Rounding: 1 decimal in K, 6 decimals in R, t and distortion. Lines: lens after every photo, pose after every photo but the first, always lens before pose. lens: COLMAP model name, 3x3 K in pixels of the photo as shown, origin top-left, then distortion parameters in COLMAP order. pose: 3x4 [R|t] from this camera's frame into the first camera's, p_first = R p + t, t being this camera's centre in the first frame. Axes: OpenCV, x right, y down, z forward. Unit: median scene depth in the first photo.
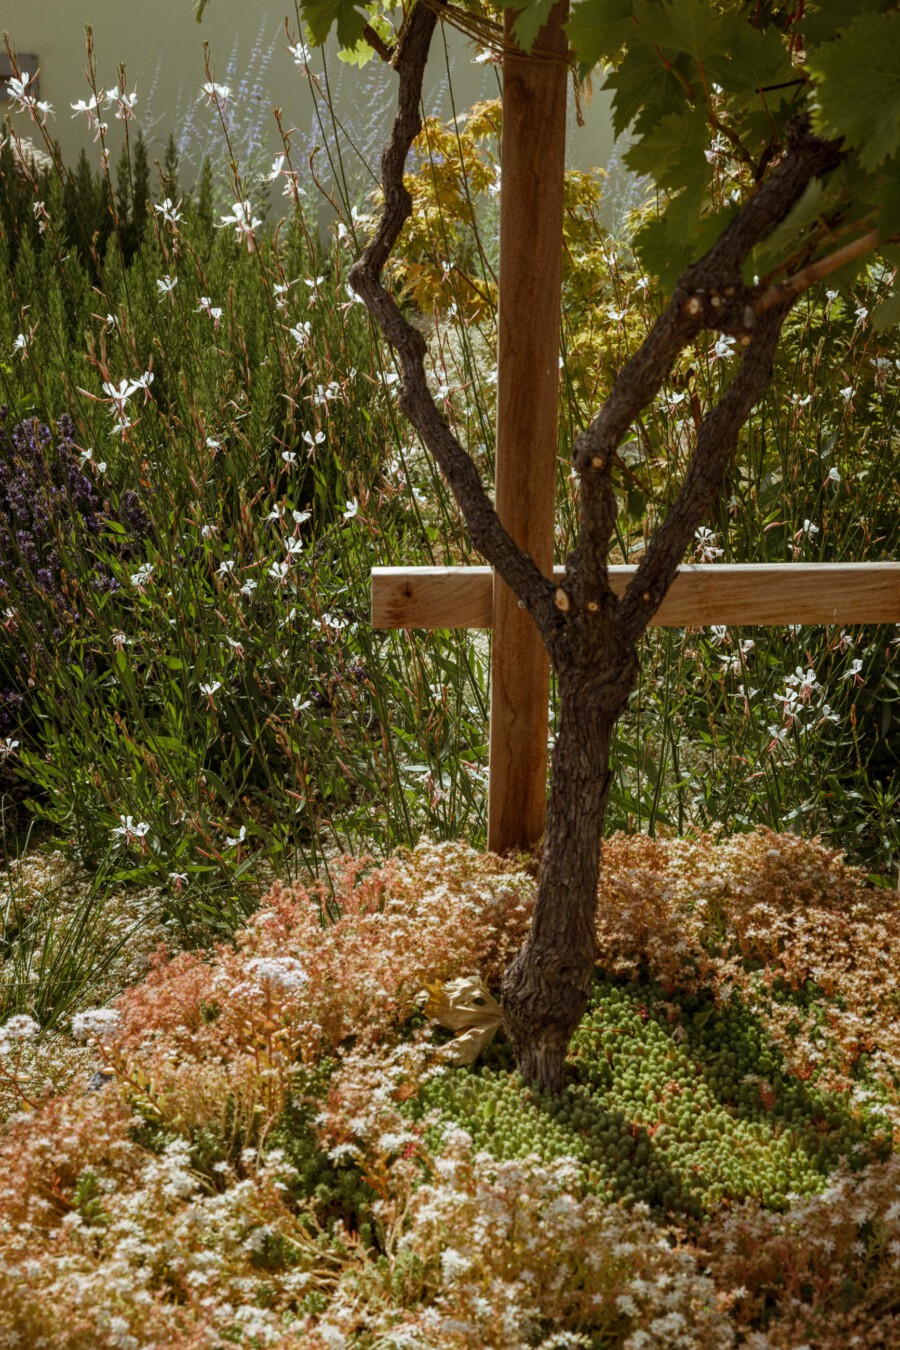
lens RADIAL K [[1857.8, 0, 450.0], [0, 1857.8, 675.0], [0, 0, 1]] dist [-0.010517, 0.029992]
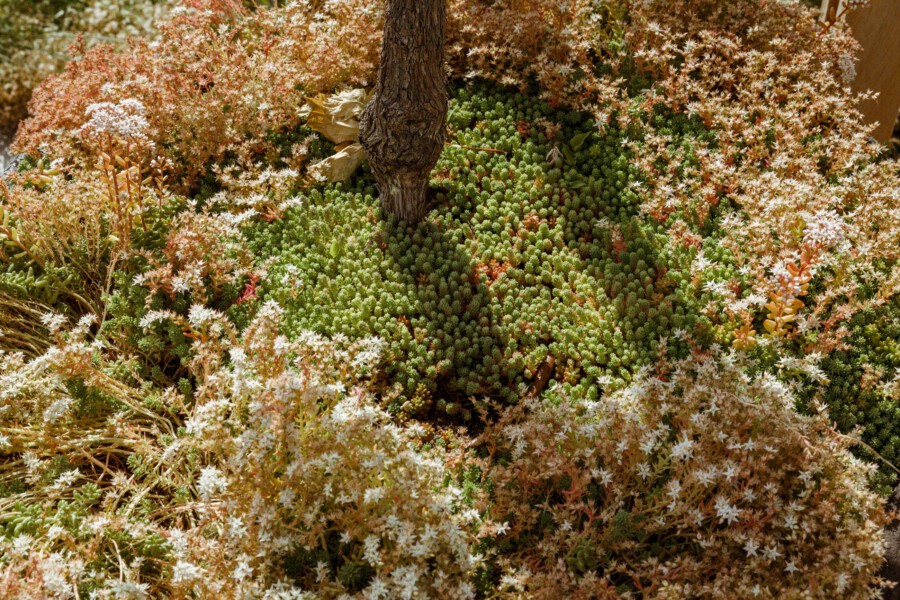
lens RADIAL K [[1238.5, 0, 450.0], [0, 1238.5, 300.0], [0, 0, 1]] dist [-0.010517, 0.029992]
pose [[0.994428, 0.061699, -0.085473, 0.131712], [-0.014749, 0.884280, 0.466725, -0.056147], [0.104379, -0.462864, 0.880263, 0.357433]]
